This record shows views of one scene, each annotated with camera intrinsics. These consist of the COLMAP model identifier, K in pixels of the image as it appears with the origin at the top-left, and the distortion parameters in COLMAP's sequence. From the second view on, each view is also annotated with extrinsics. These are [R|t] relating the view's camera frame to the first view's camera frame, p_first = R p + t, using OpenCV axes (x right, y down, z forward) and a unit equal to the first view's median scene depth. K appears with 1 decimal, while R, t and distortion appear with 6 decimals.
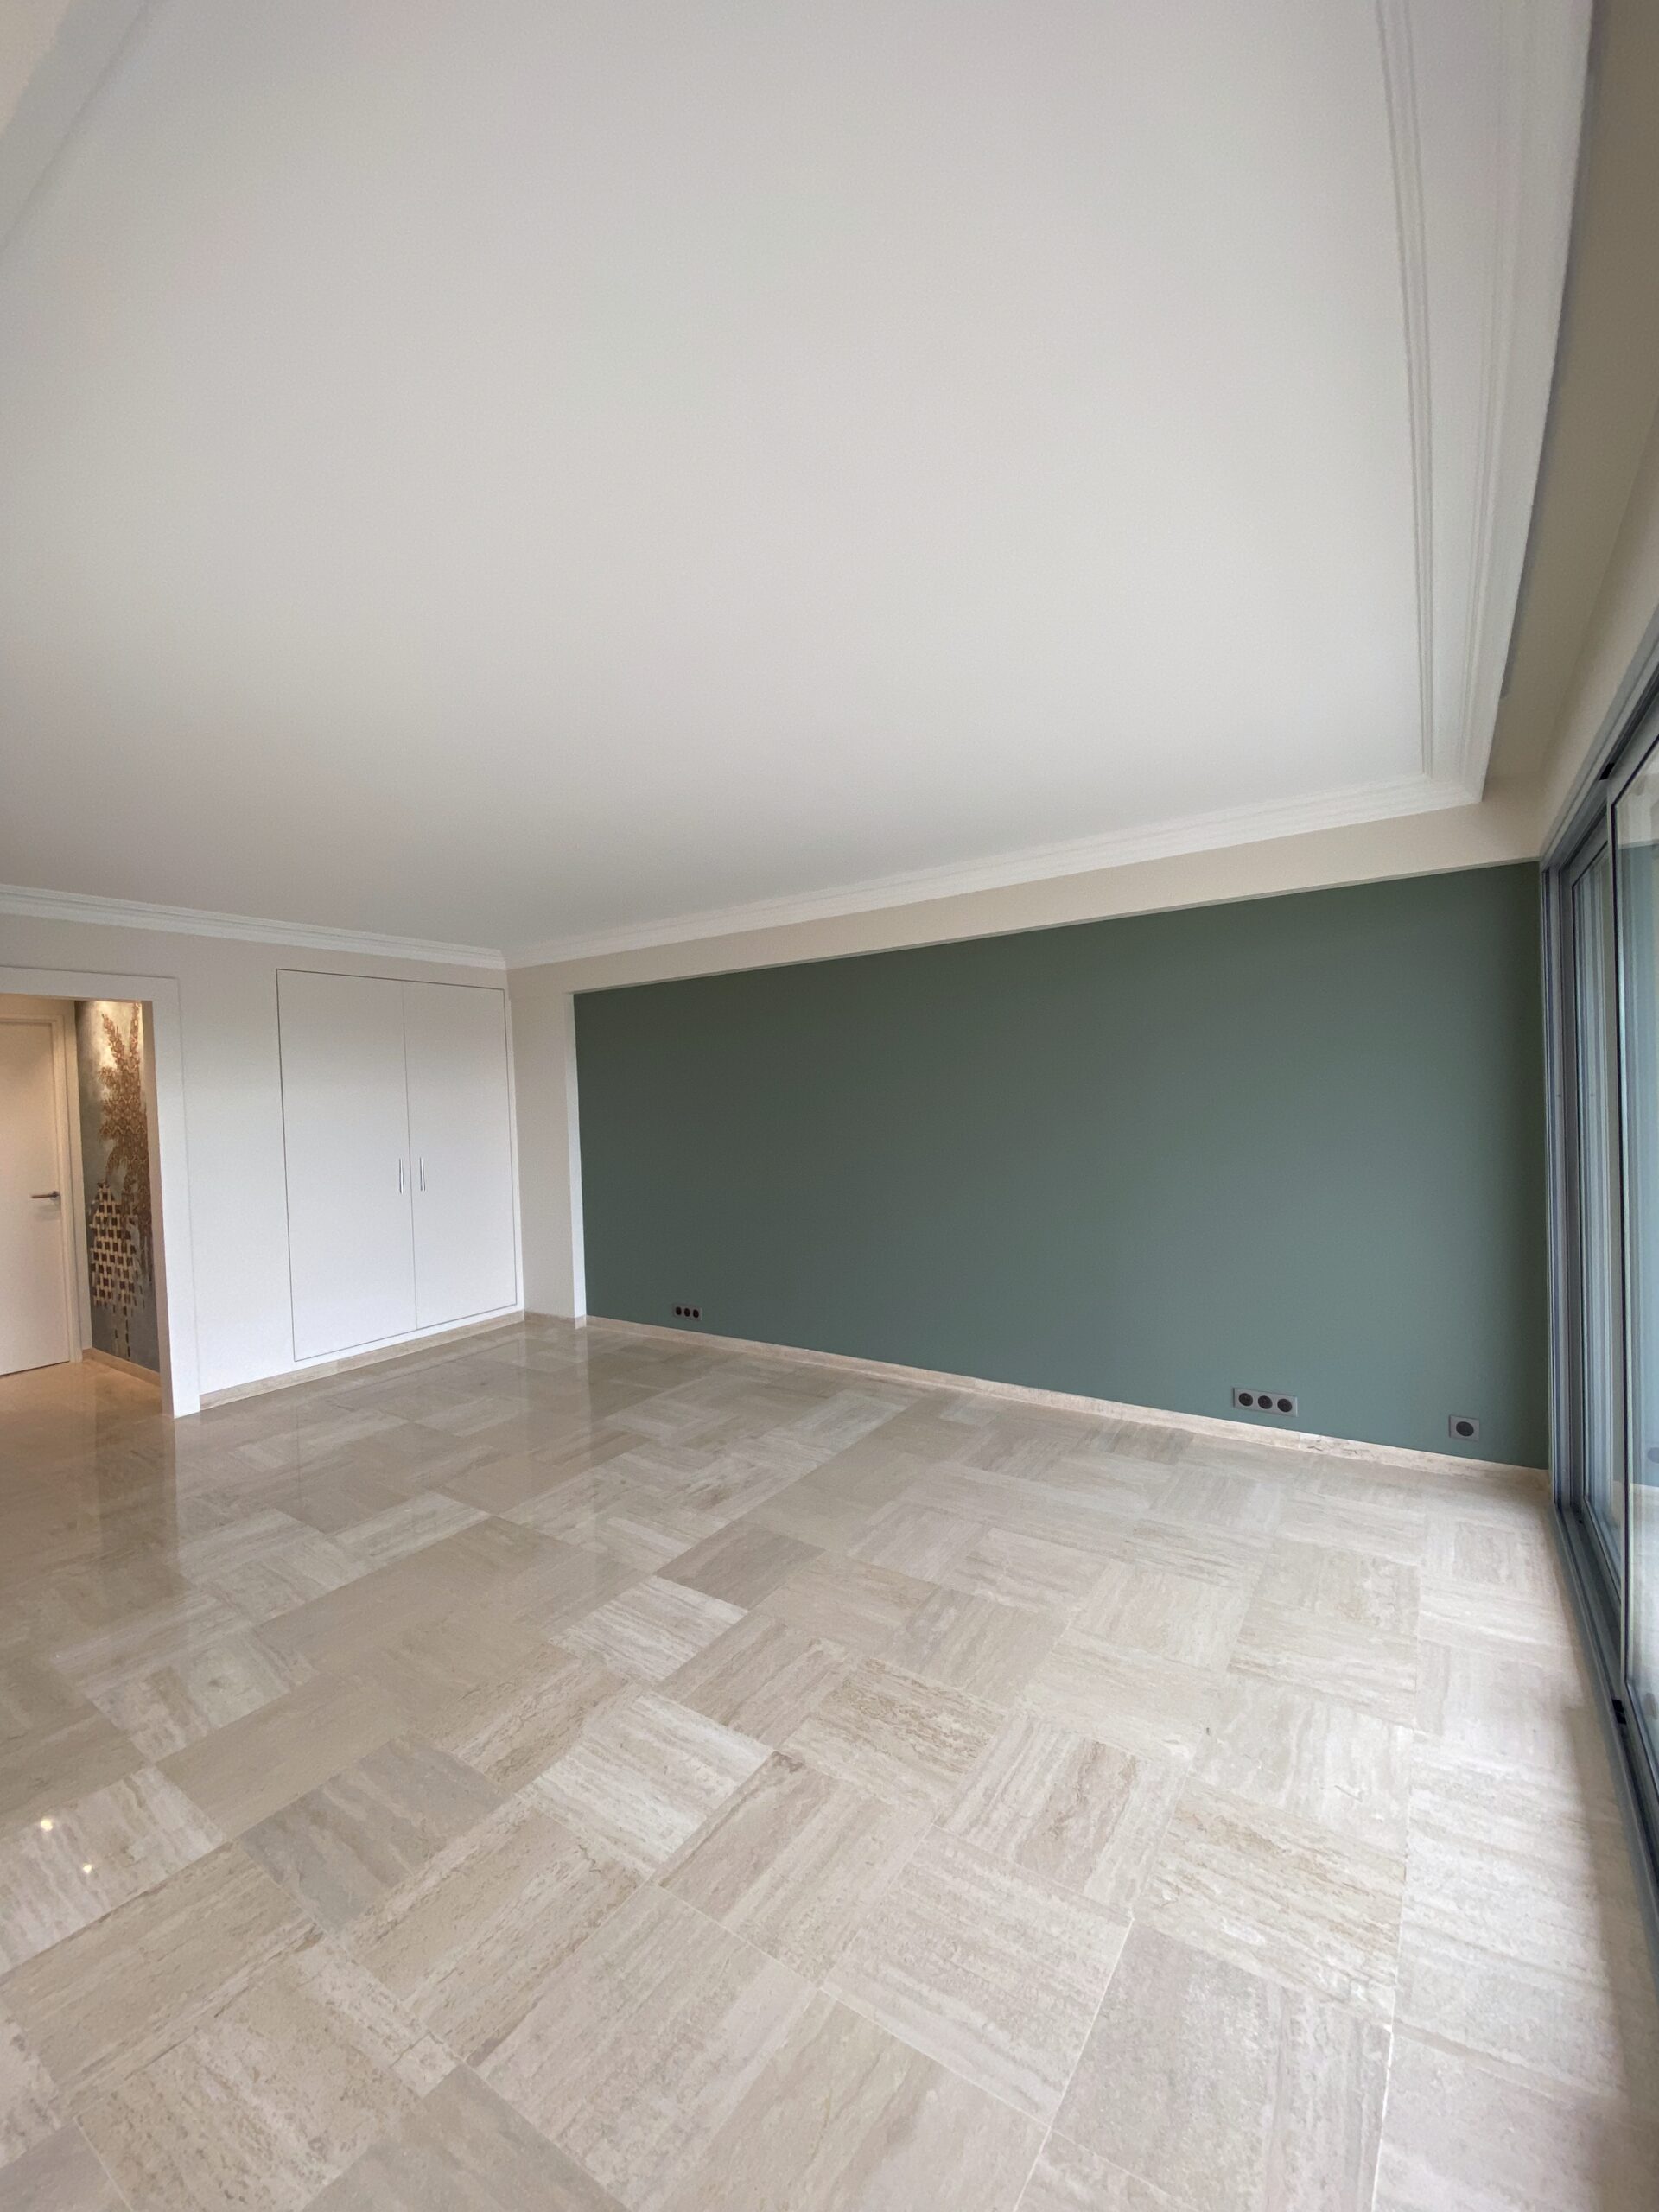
lens RADIAL K [[897.5, 0, 820.5], [0, 897.5, 1108.9], [0, 0, 1]] dist [0.012142, -0.017890]
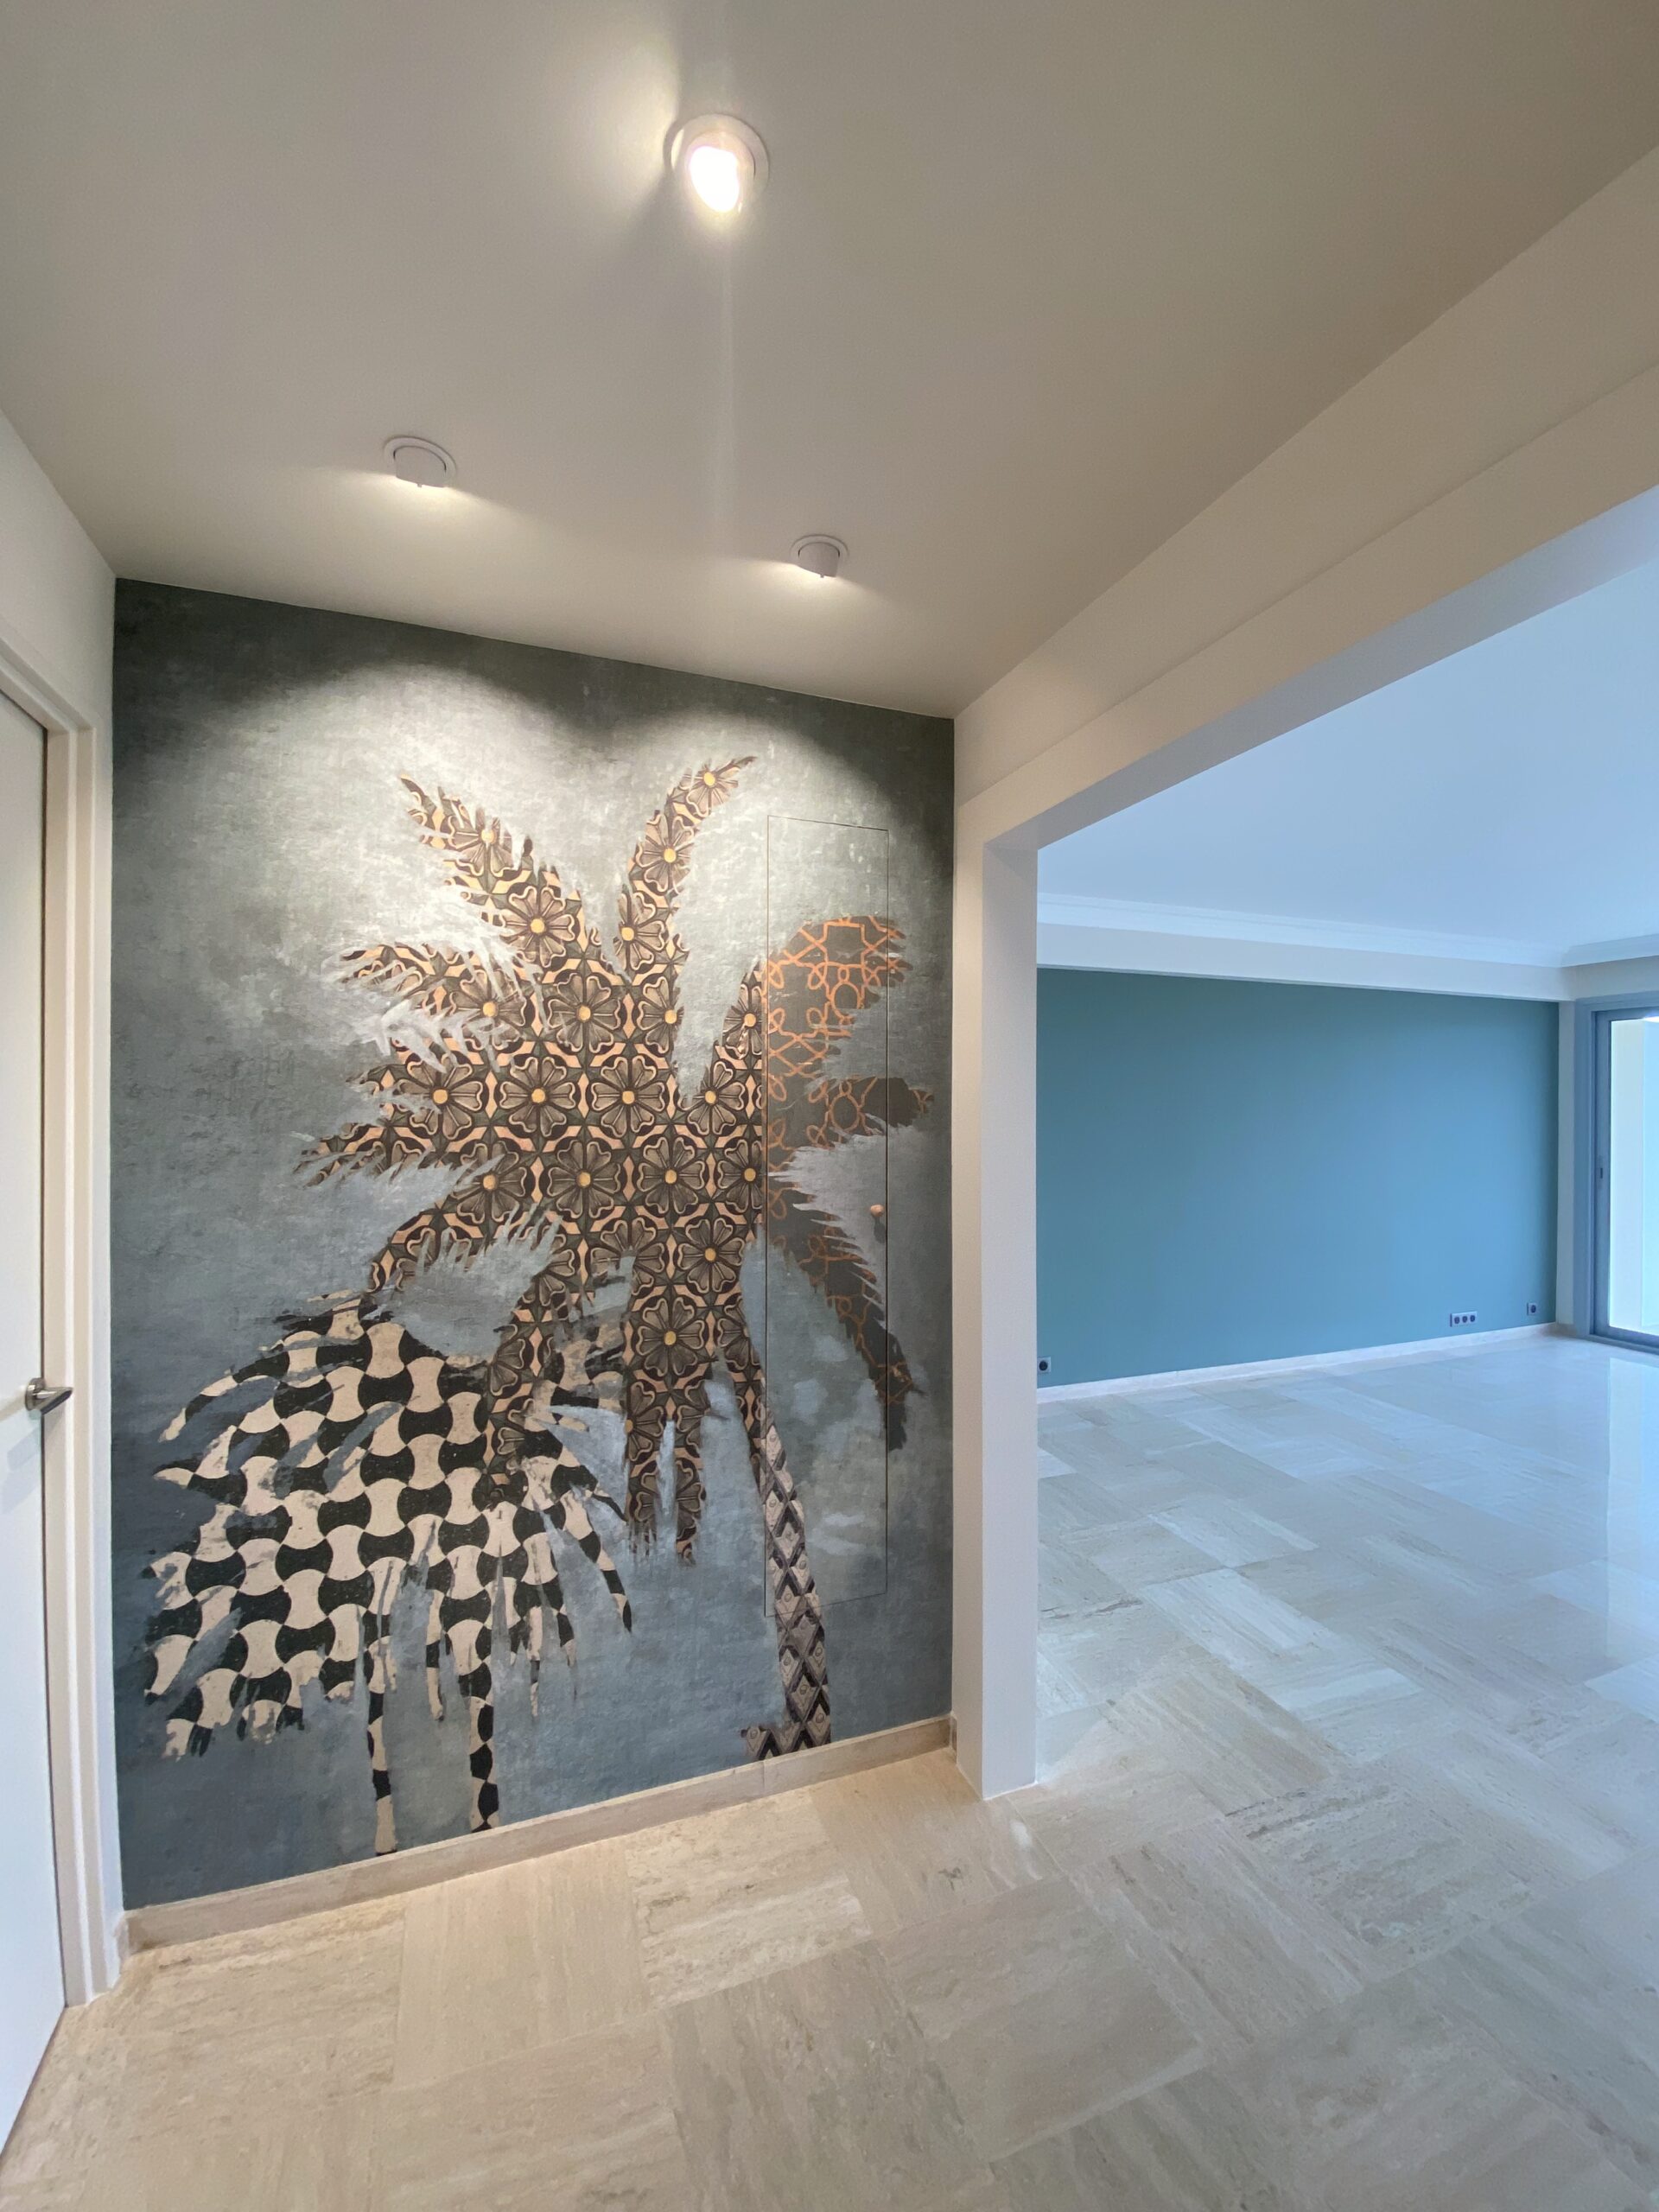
lens RADIAL K [[897.5, 0, 820.5], [0, 897.5, 1108.9], [0, 0, 1]] dist [0.012142, -0.017890]
pose [[0.568621, 0.041442, 0.821555, -3.012894], [-0.010215, 0.999009, -0.043323, 0.077235], [-0.822536, 0.016242, 0.568480, 2.146756]]
